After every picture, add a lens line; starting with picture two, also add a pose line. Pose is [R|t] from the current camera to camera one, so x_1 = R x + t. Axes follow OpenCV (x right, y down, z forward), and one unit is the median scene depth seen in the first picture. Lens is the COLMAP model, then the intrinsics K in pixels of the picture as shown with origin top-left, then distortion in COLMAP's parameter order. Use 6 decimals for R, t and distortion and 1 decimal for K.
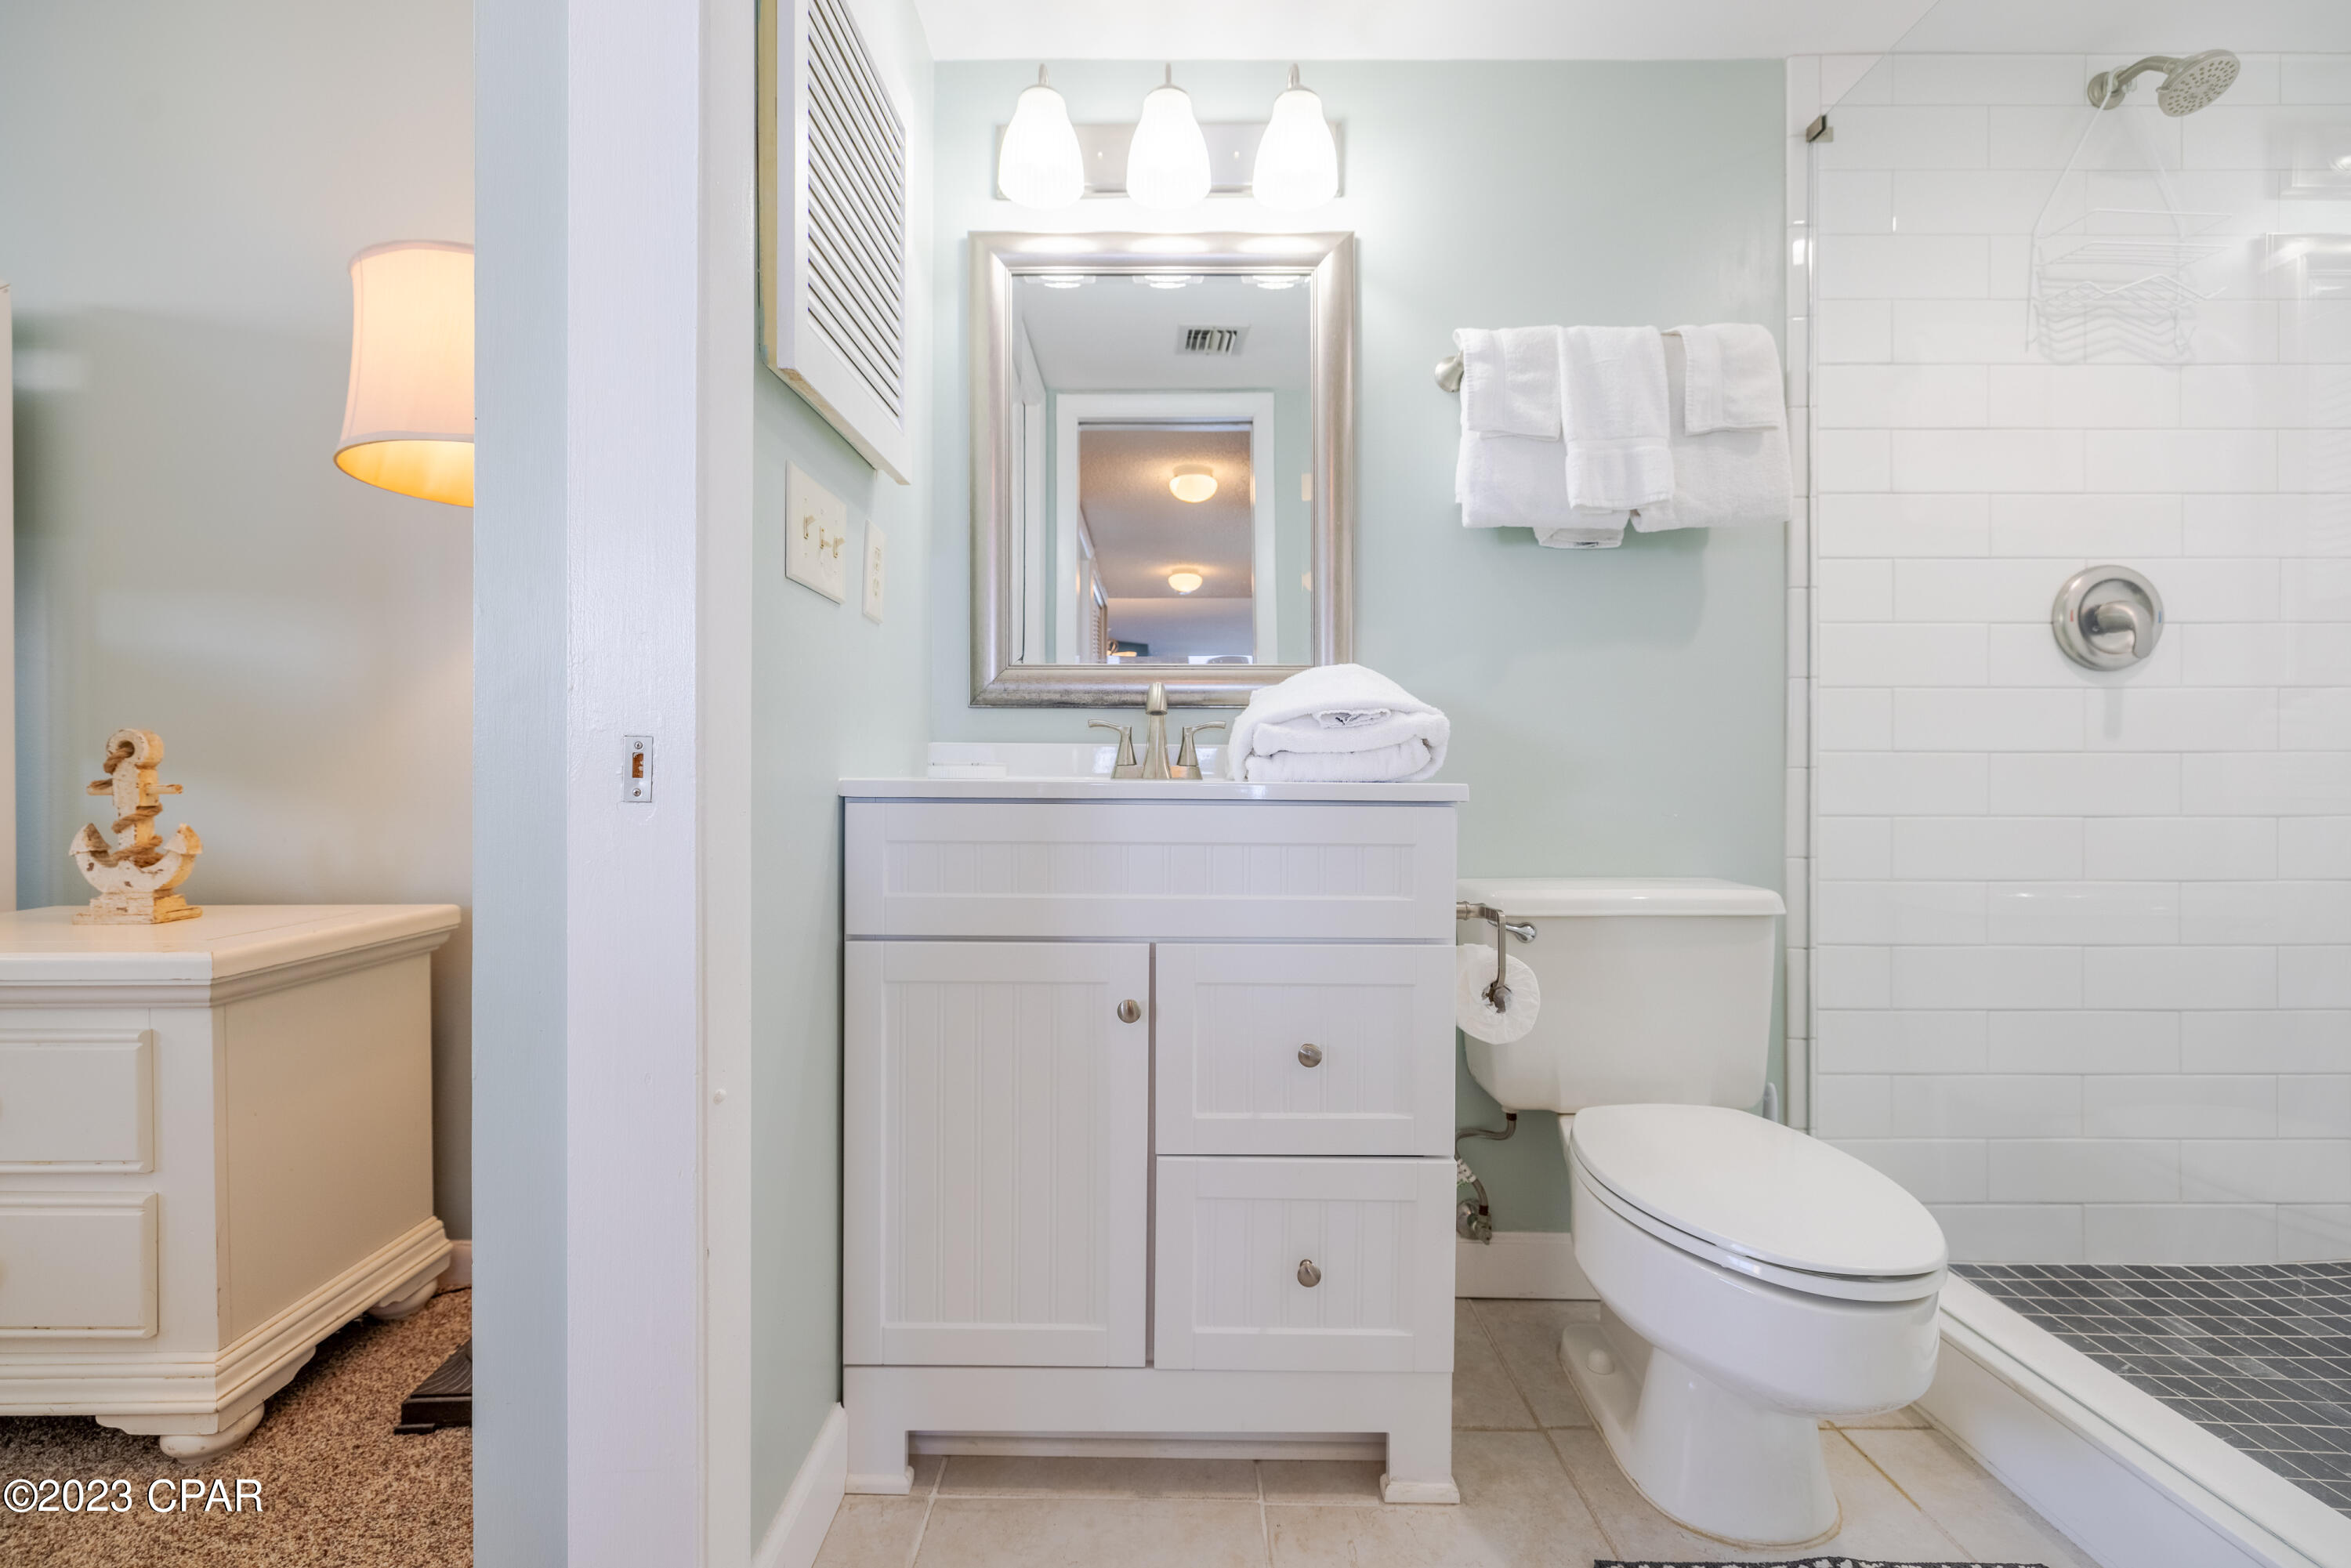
lens RADIAL K [[984.3, 0, 1167.1], [0, 984.3, 794.8], [0, 0, 1]] dist [-0.004439, 0.000194]
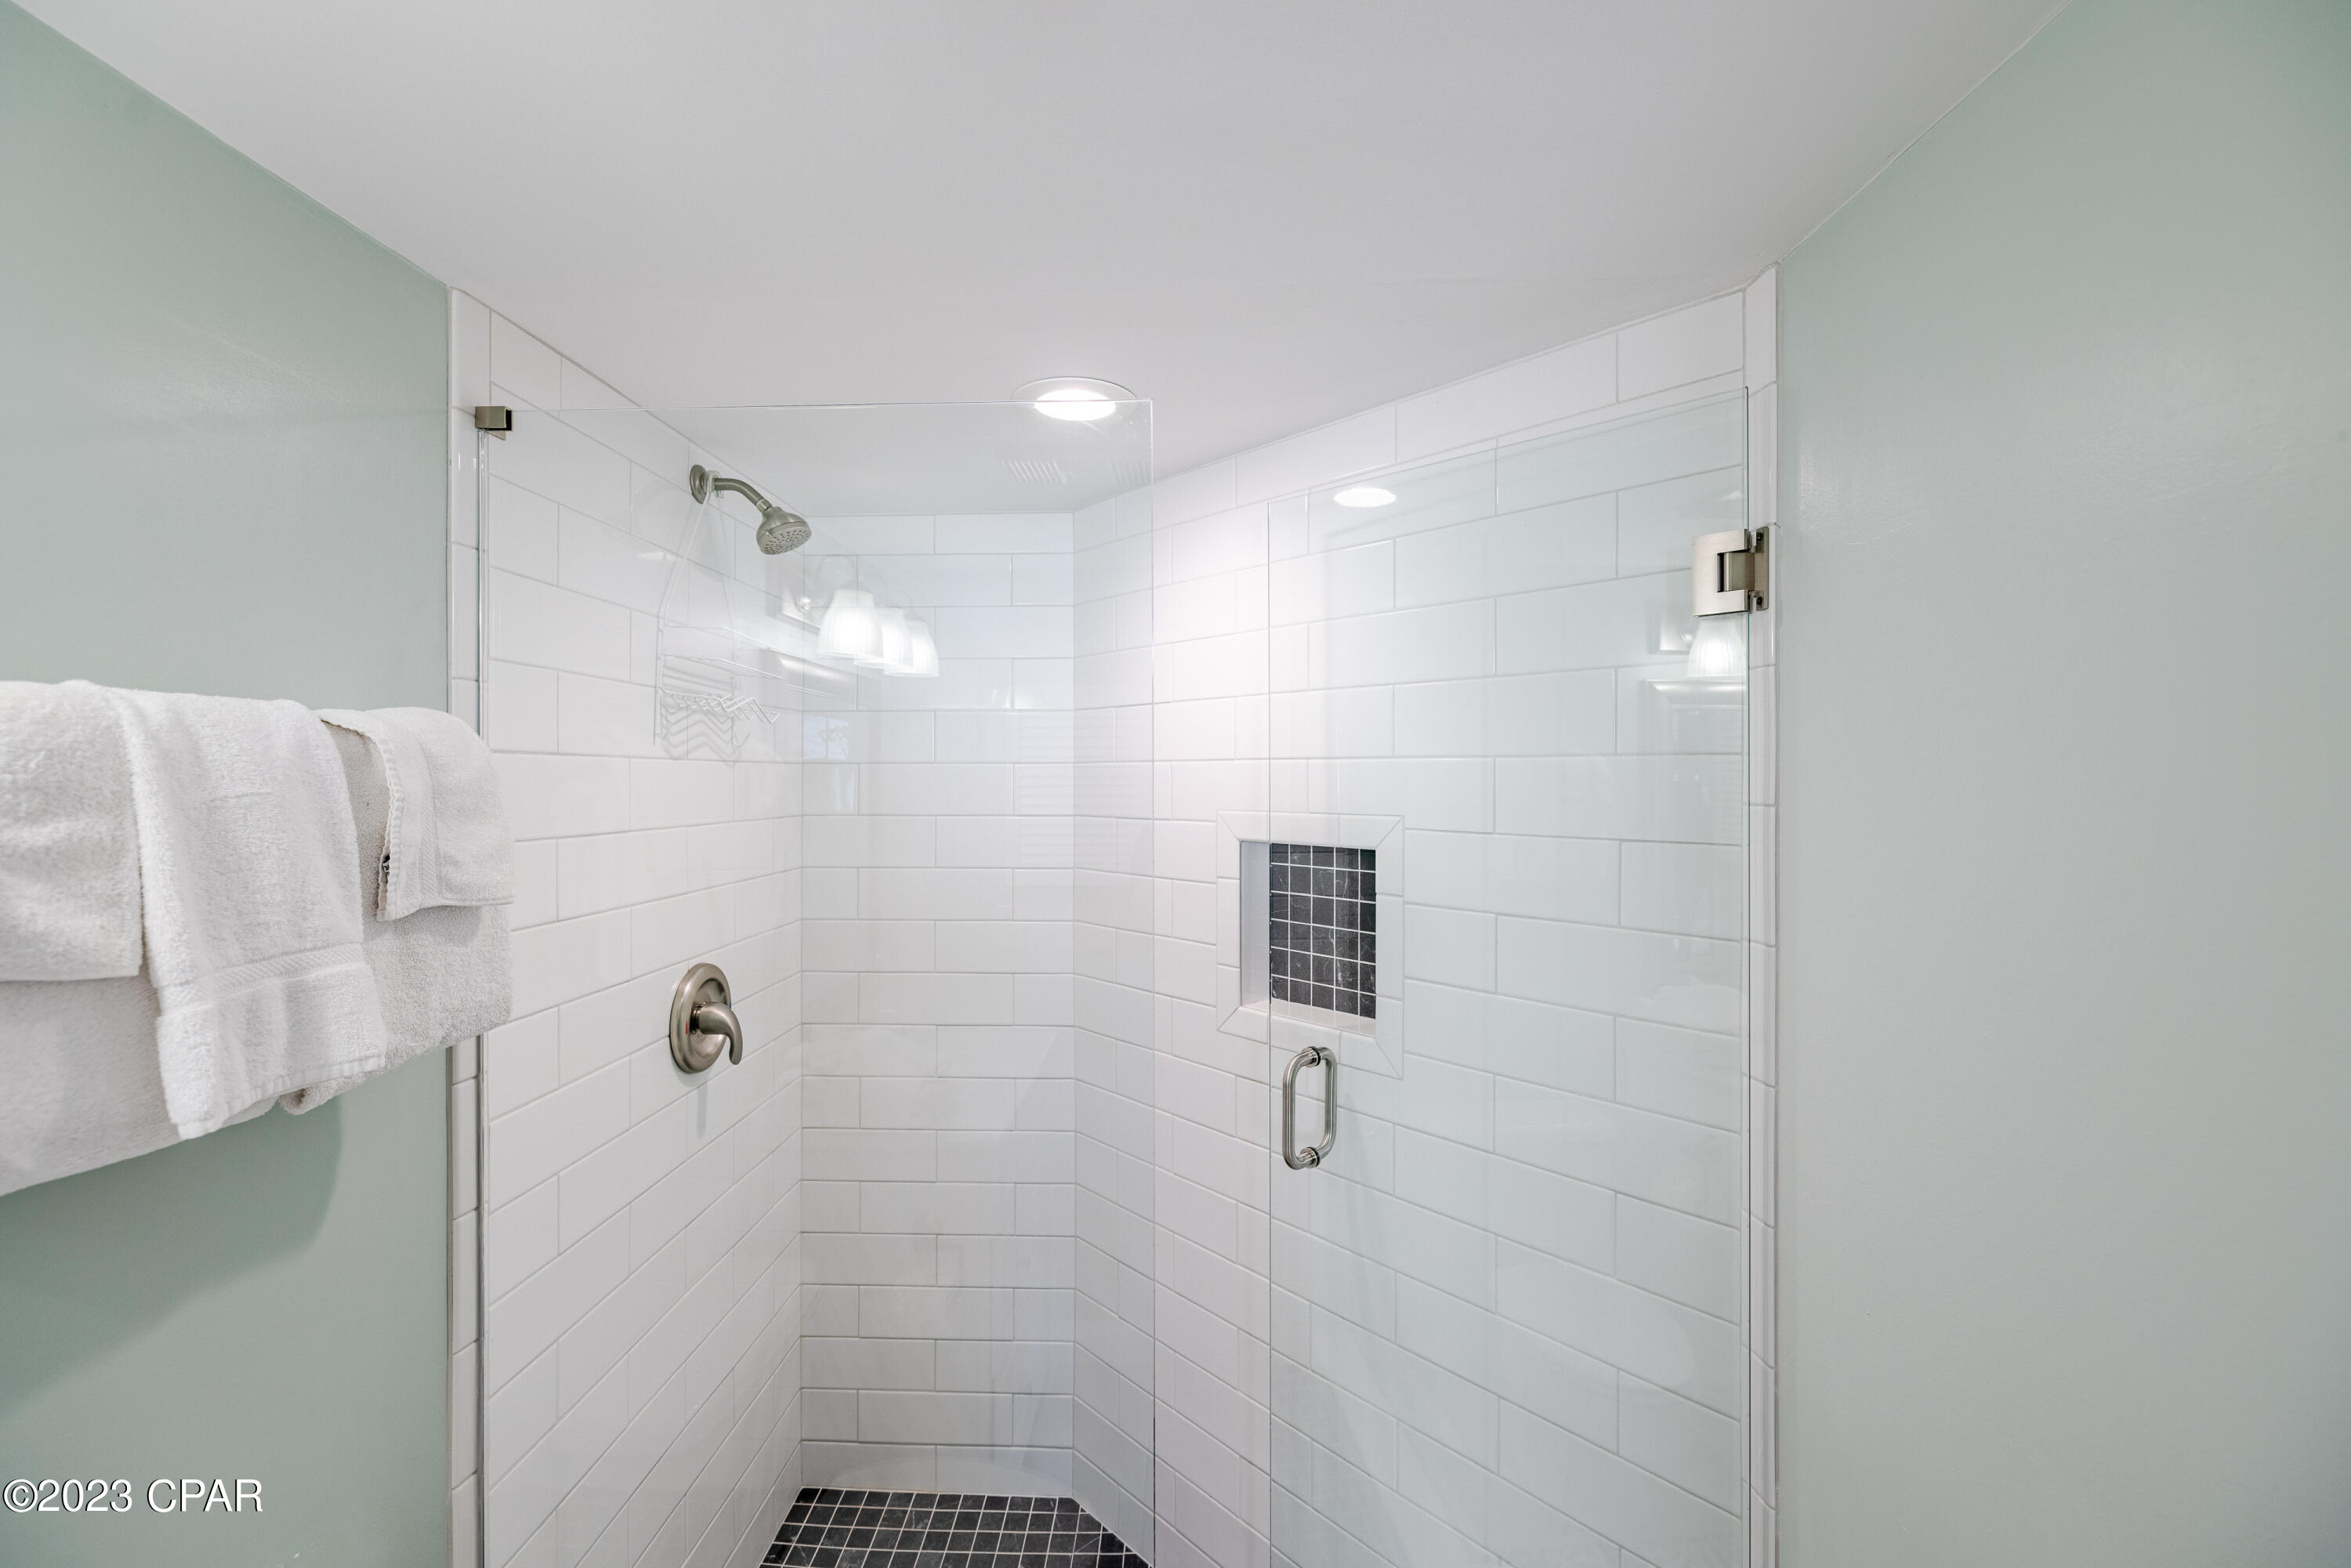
lens RADIAL K [[984.3, 0, 1167.6], [0, 984.3, 797.7], [0, 0, 1]] dist [-0.004439, 0.000194]
pose [[0.049355, 0.001129, 0.998781, -0.008416], [0.007758, 0.999969, -0.001514, -0.432674], [-0.998751, 0.007824, 0.049345, 0.523496]]
